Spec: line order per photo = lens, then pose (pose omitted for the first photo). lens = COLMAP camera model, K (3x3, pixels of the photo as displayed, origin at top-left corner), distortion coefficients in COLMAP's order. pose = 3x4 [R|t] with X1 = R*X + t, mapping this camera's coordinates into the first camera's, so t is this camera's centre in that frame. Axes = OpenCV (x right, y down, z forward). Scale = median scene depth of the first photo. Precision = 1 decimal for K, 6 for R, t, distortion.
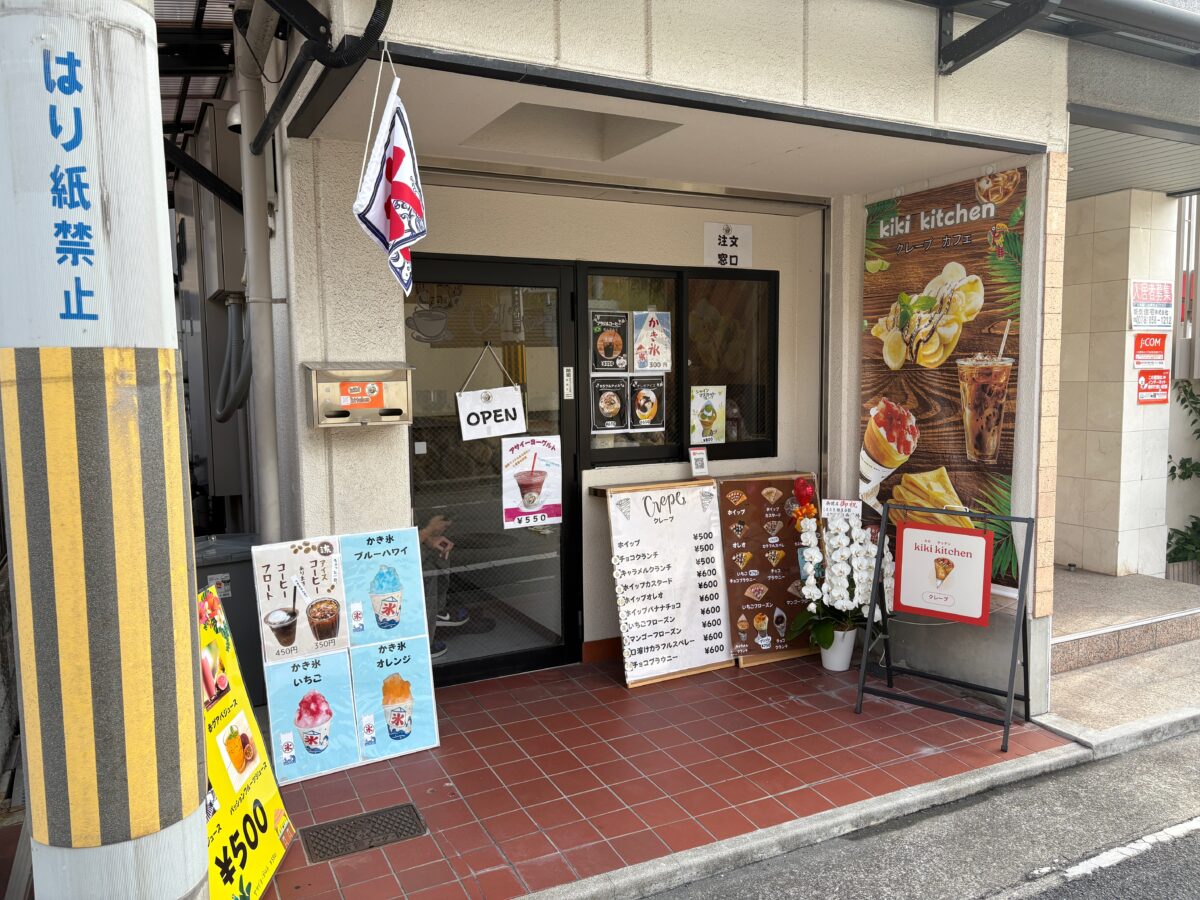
lens RADIAL K [[925.6, 0, 577.6], [0, 925.6, 458.8], [0, 0, 1]] dist [0.005240, -0.002867]
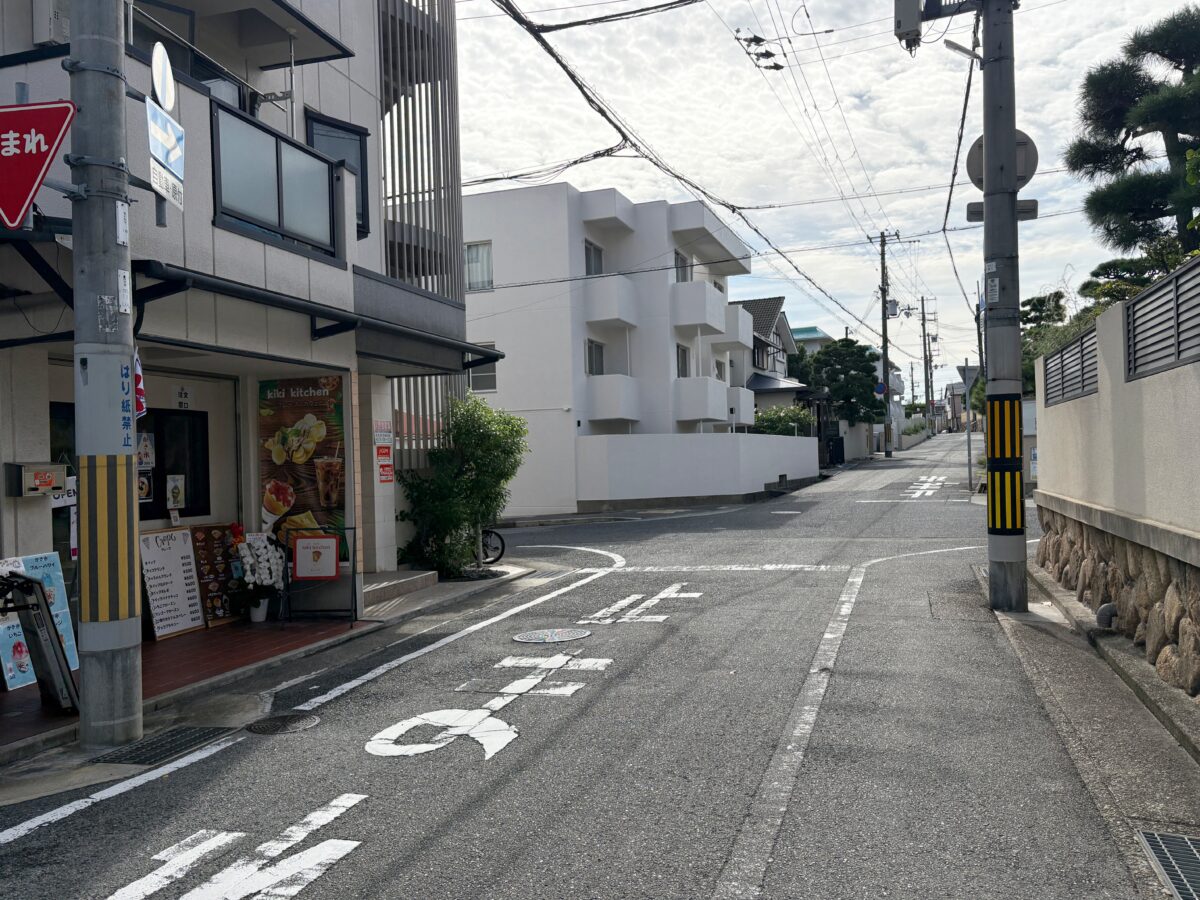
lens RADIAL K [[925.6, 0, 604.0], [0, 925.6, 455.3], [0, 0, 1]] dist [0.005240, -0.002867]
pose [[0.689126, -0.003902, 0.724631, -0.777363], [0.086650, 0.993254, -0.077055, 0.122019], [-0.719443, 0.115889, 0.684815, -1.082731]]
